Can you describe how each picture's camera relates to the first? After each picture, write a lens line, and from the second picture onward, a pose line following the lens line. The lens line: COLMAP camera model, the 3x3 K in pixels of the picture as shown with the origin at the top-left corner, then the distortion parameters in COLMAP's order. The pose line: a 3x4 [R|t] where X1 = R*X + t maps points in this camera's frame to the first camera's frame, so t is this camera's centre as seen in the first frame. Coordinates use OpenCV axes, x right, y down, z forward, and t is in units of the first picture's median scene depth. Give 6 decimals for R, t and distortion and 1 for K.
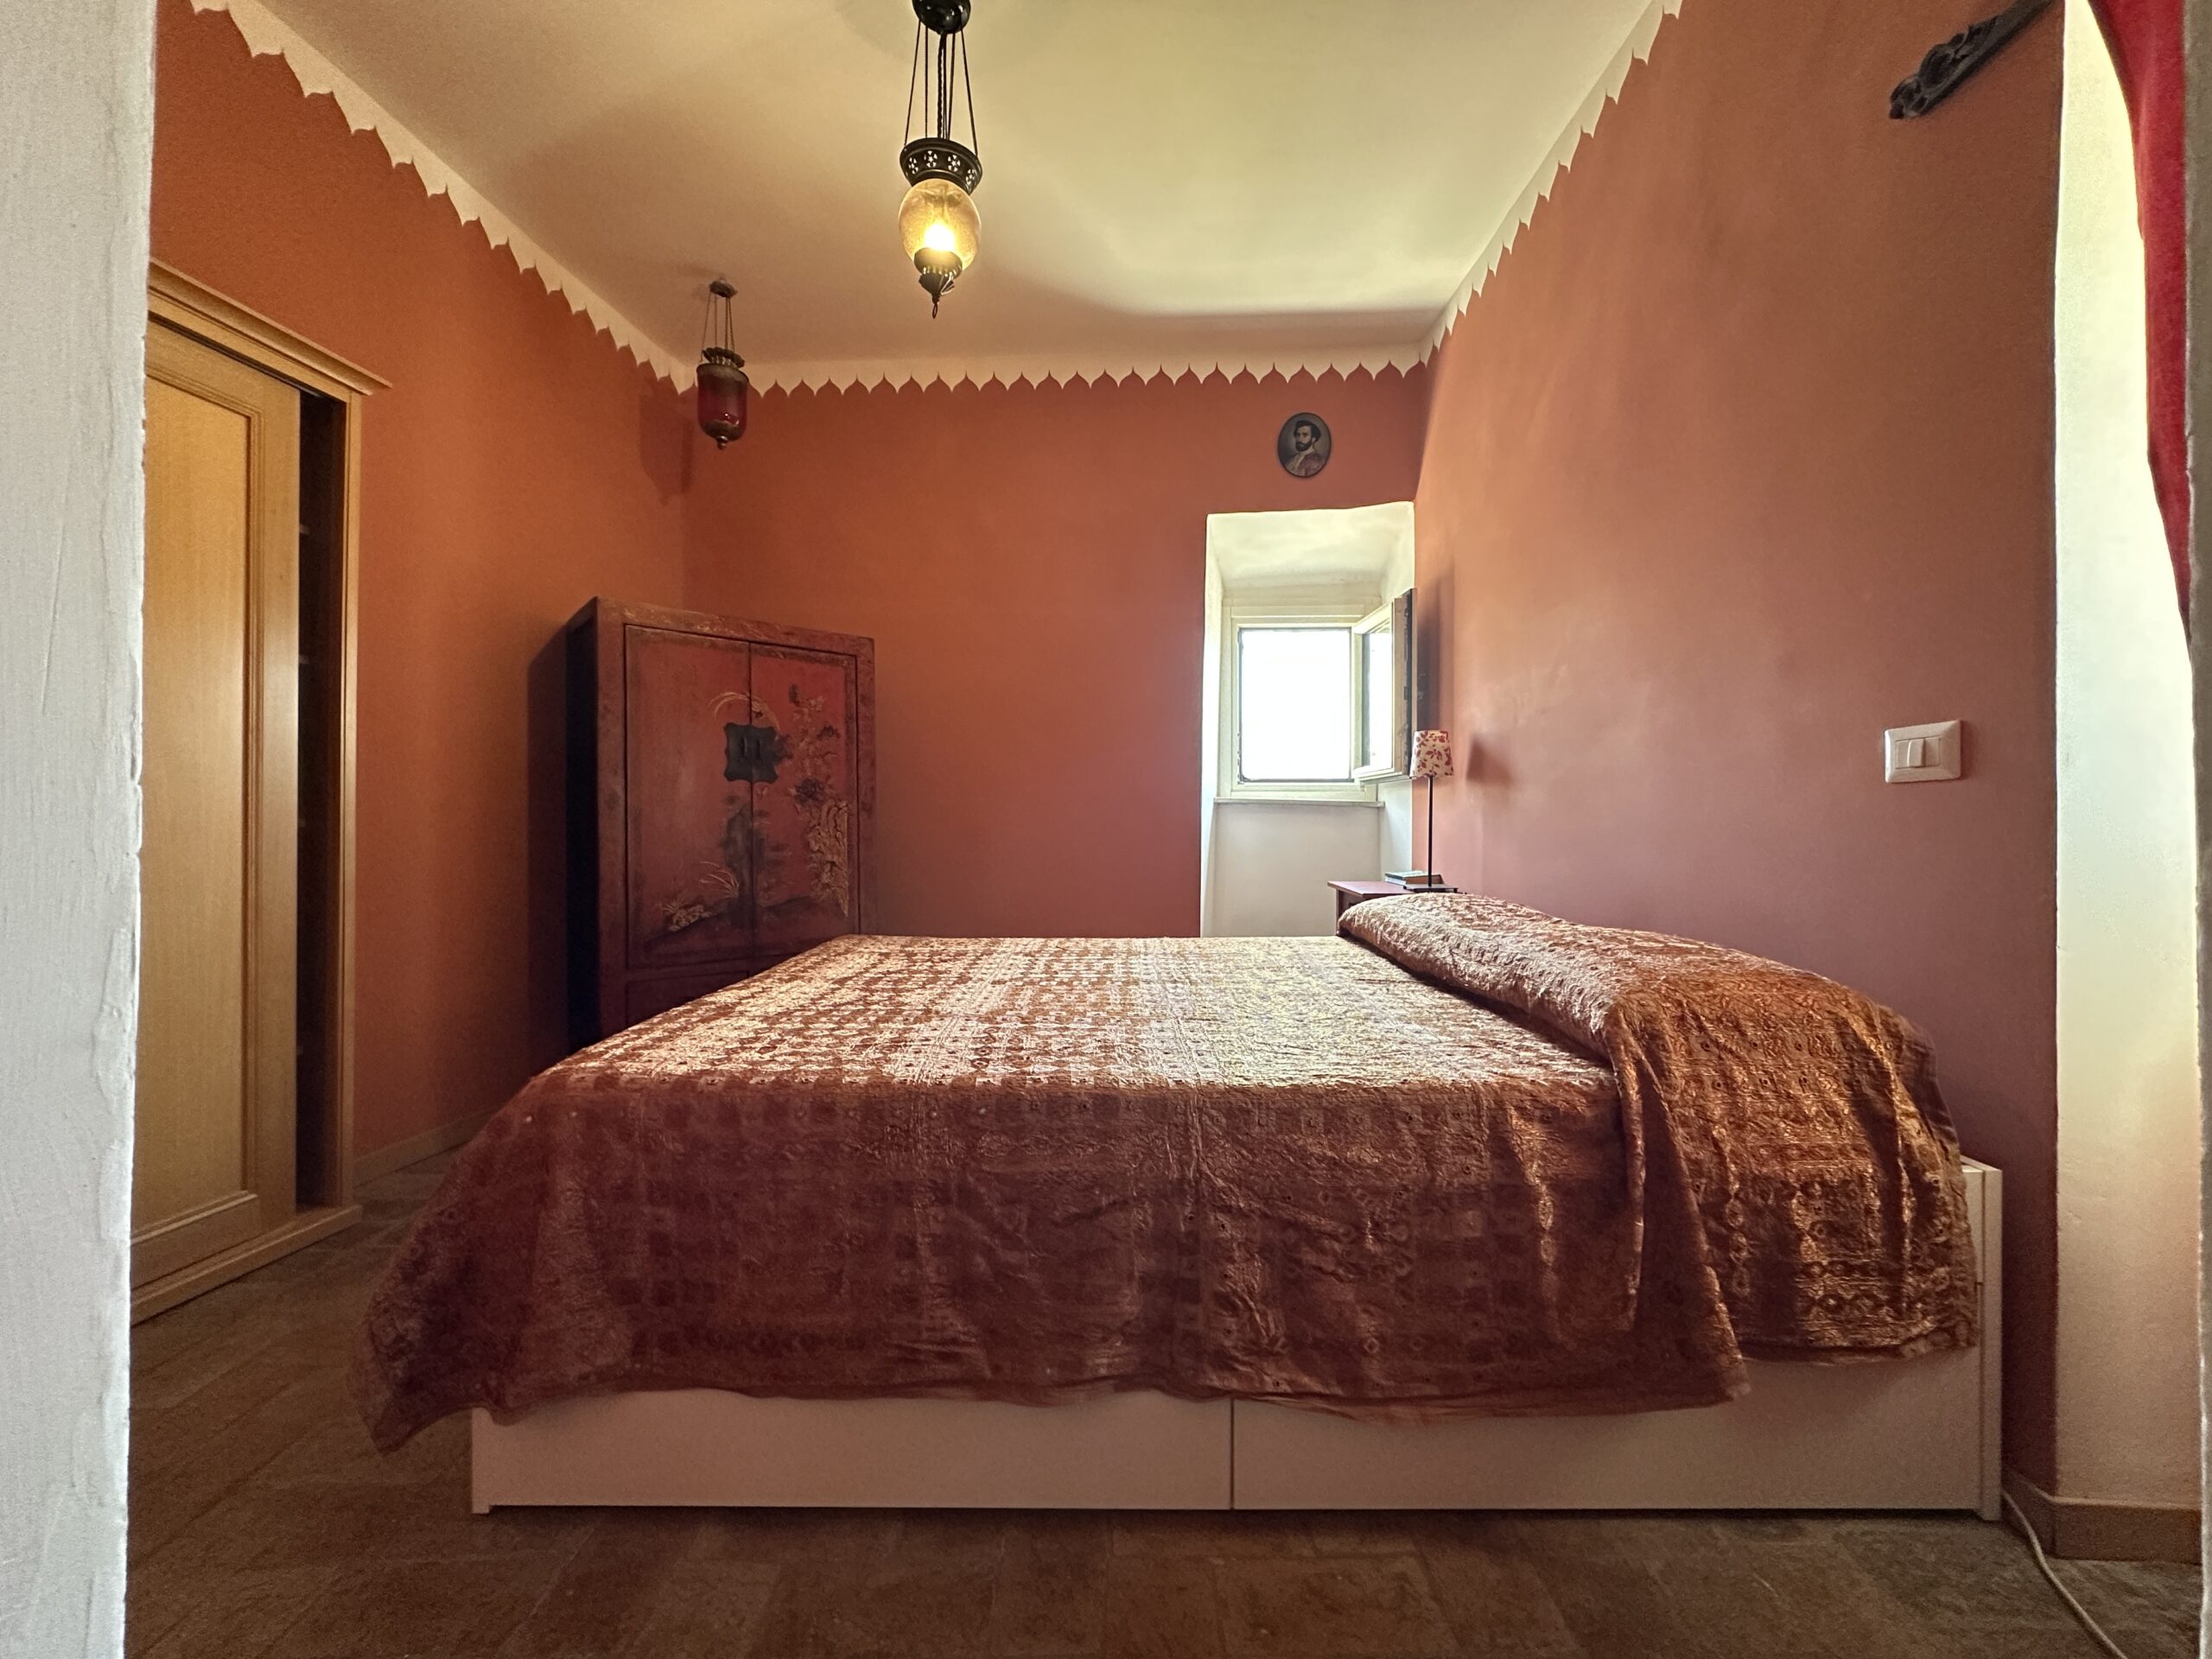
lens RADIAL K [[885.3, 0, 1102.0], [0, 885.3, 830.3], [0, 0, 1]] dist [-0.002004, 0.000542]
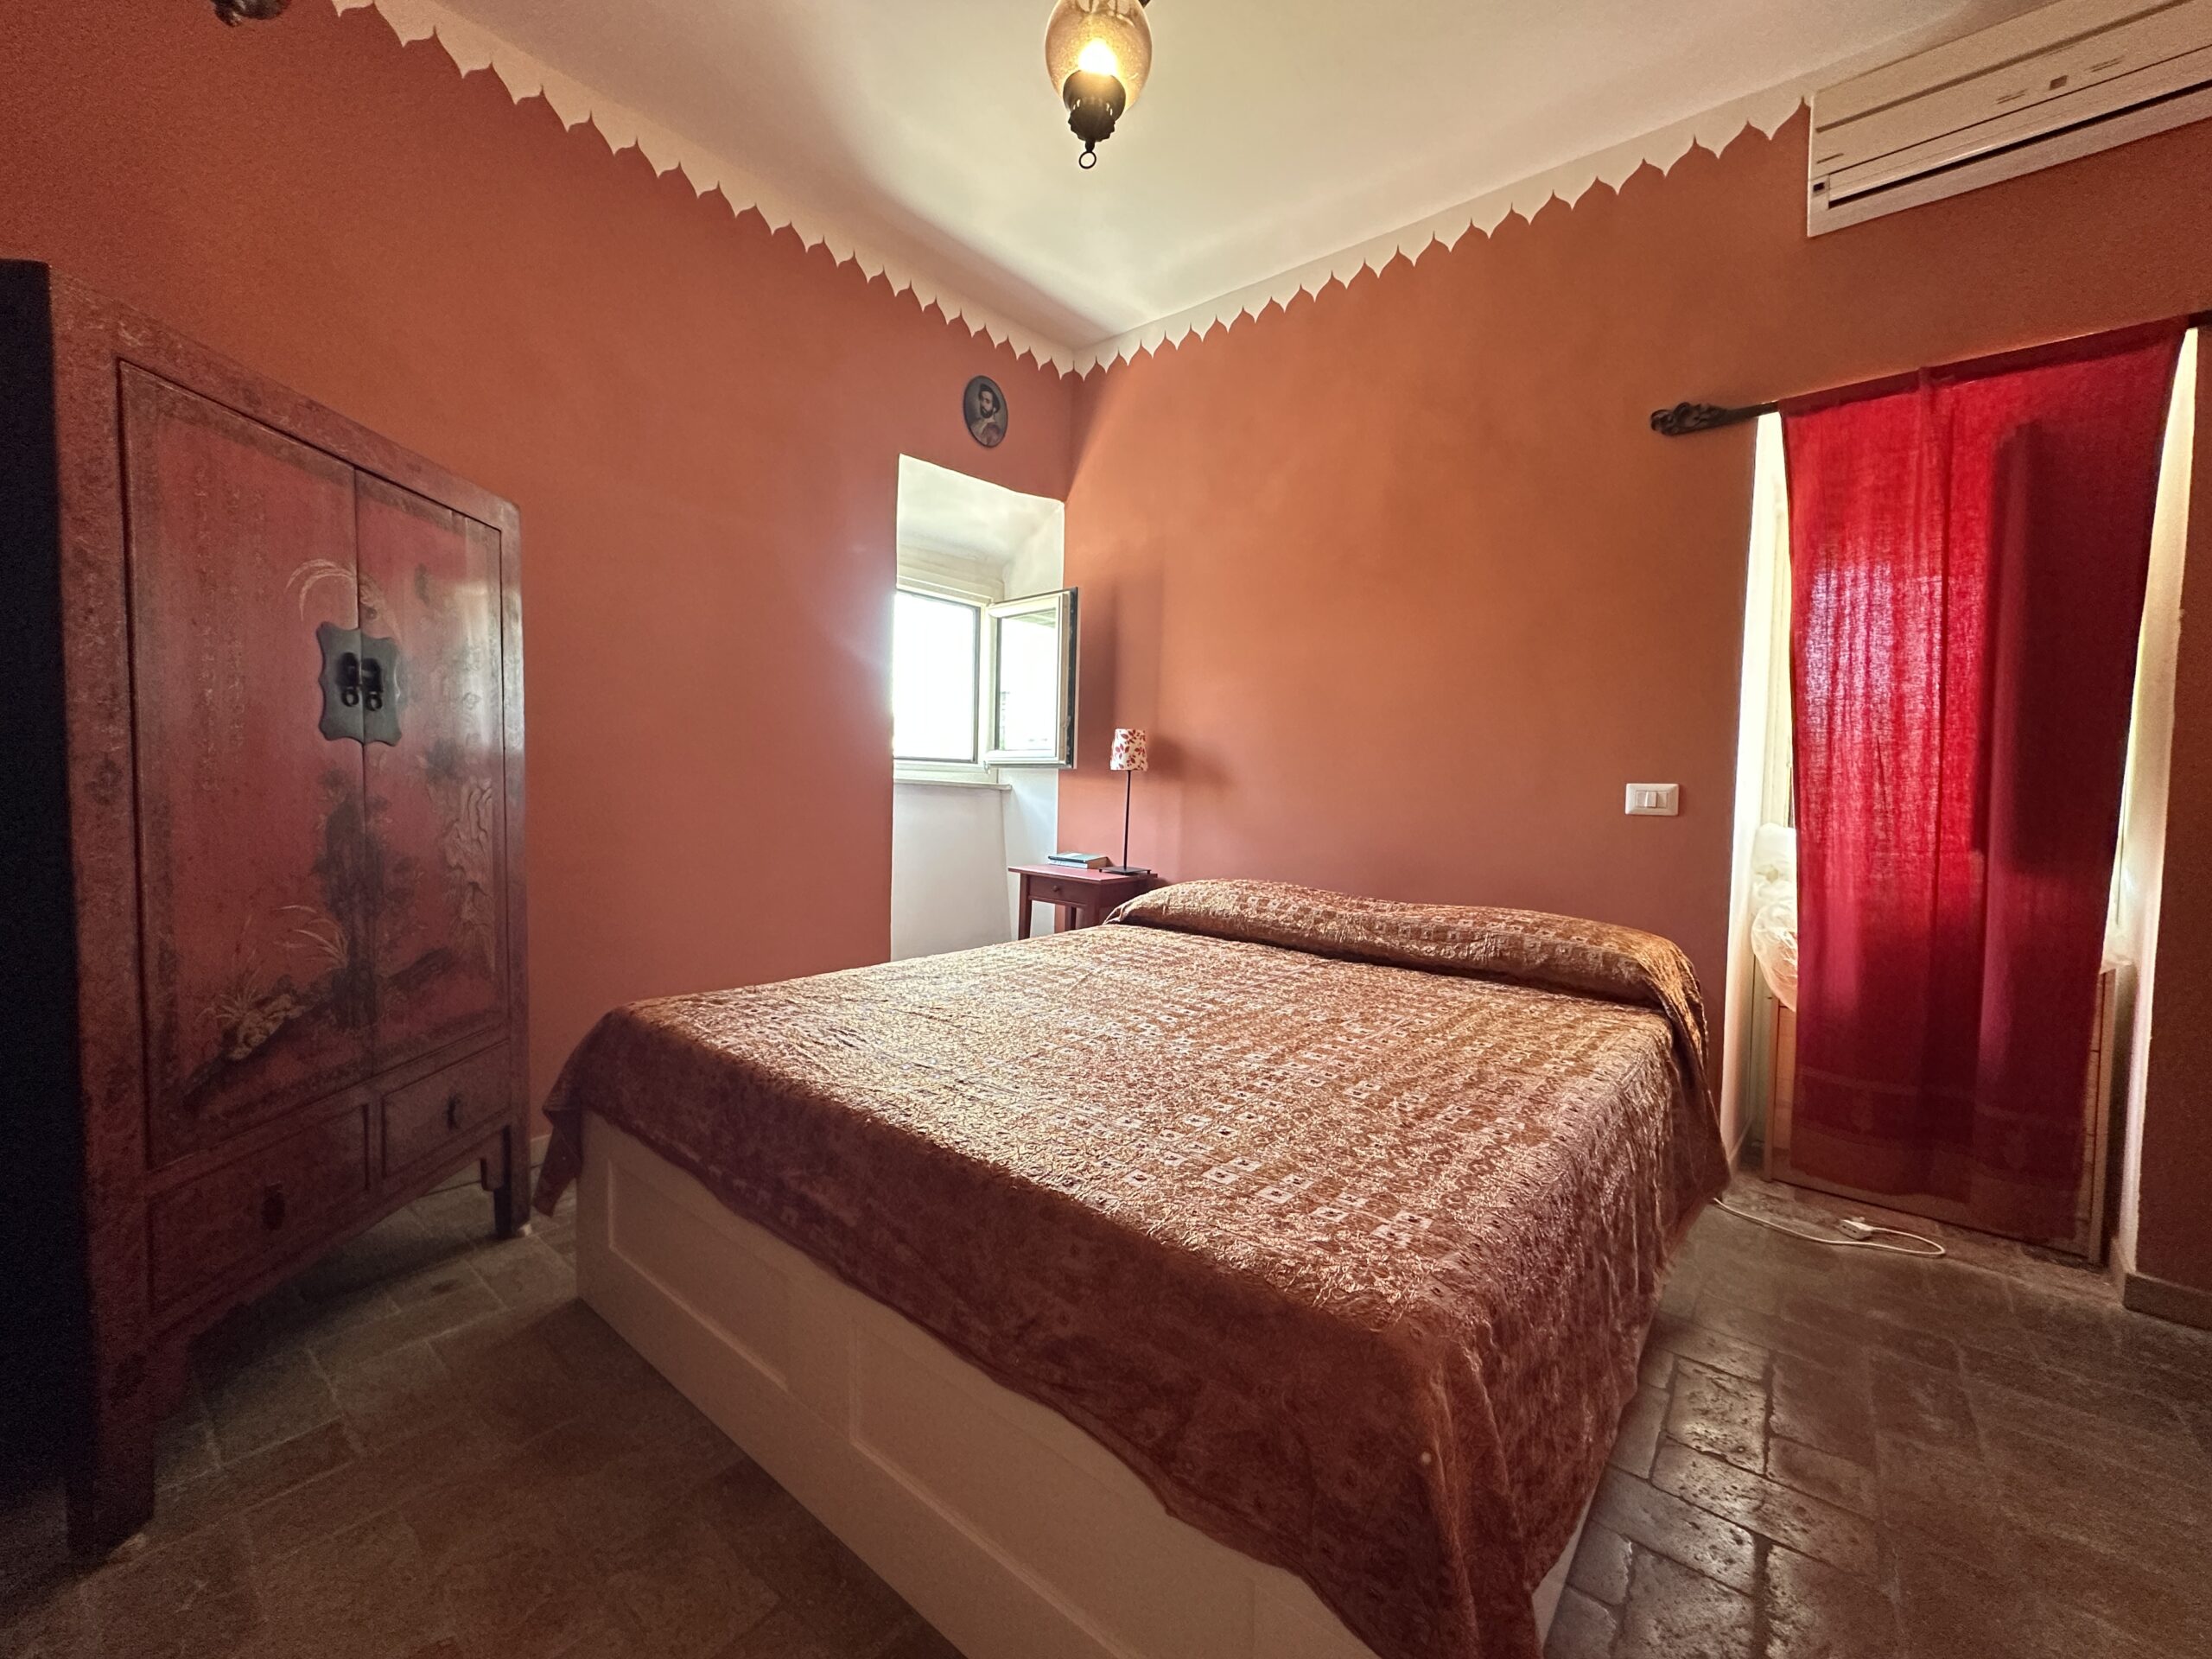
lens RADIAL K [[885.3, 0, 1103.4], [0, 885.3, 832.5], [0, 0, 1]] dist [-0.002004, 0.000542]
pose [[0.626897, -0.023083, 0.778760, -0.535630], [-0.022975, 0.998579, 0.048093, -0.037486], [-0.778763, -0.048042, 0.625476, 0.340649]]
